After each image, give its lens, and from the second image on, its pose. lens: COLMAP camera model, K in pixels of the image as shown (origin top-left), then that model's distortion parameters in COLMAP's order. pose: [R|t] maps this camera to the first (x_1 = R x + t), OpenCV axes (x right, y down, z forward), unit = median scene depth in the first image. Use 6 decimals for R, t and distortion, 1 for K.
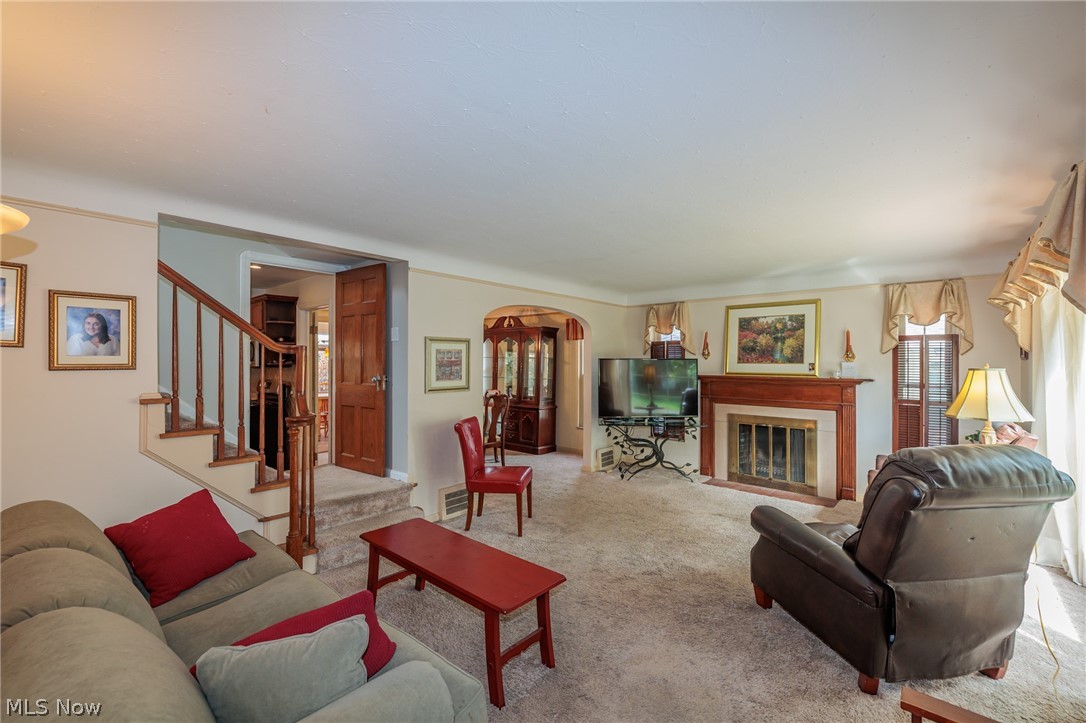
lens RADIAL K [[456.9, 0, 546.1], [0, 456.9, 359.4], [0, 0, 1]] dist [0.000288, -0.000316]
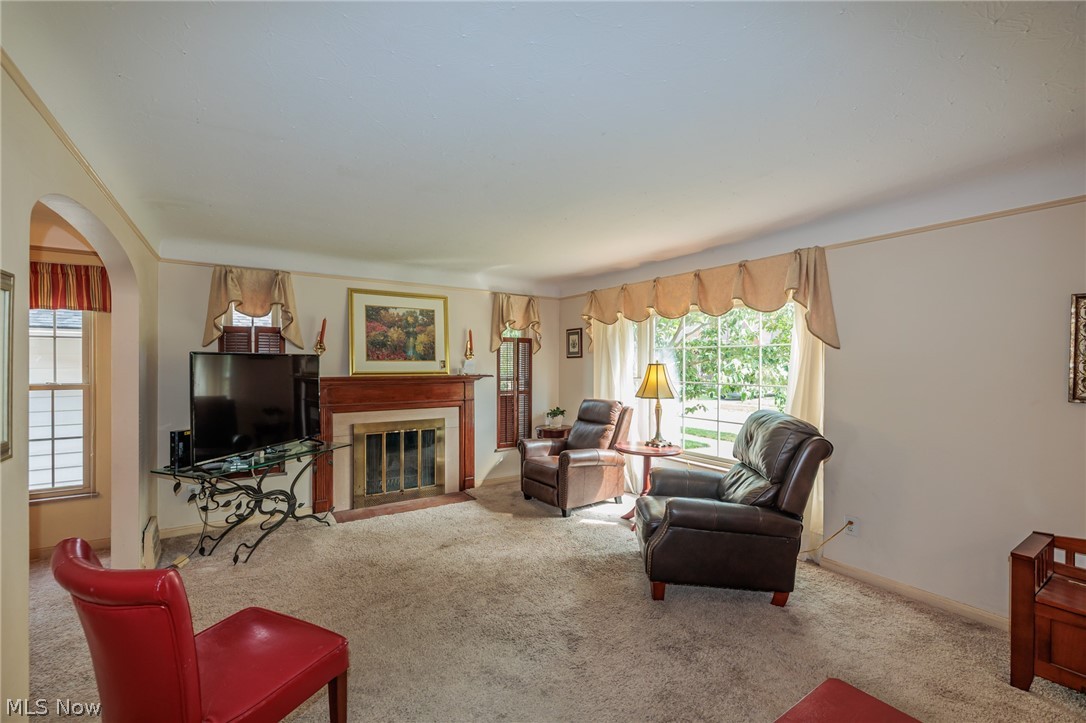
lens RADIAL K [[456.9, 0, 539.2], [0, 456.9, 361.9], [0, 0, 1]] dist [0.000288, -0.000316]
pose [[0.262595, -0.002891, 0.964902, -0.310326], [-0.006563, 0.999967, 0.004782, 0.004939], [-0.964884, -0.007588, 0.262567, 0.535092]]
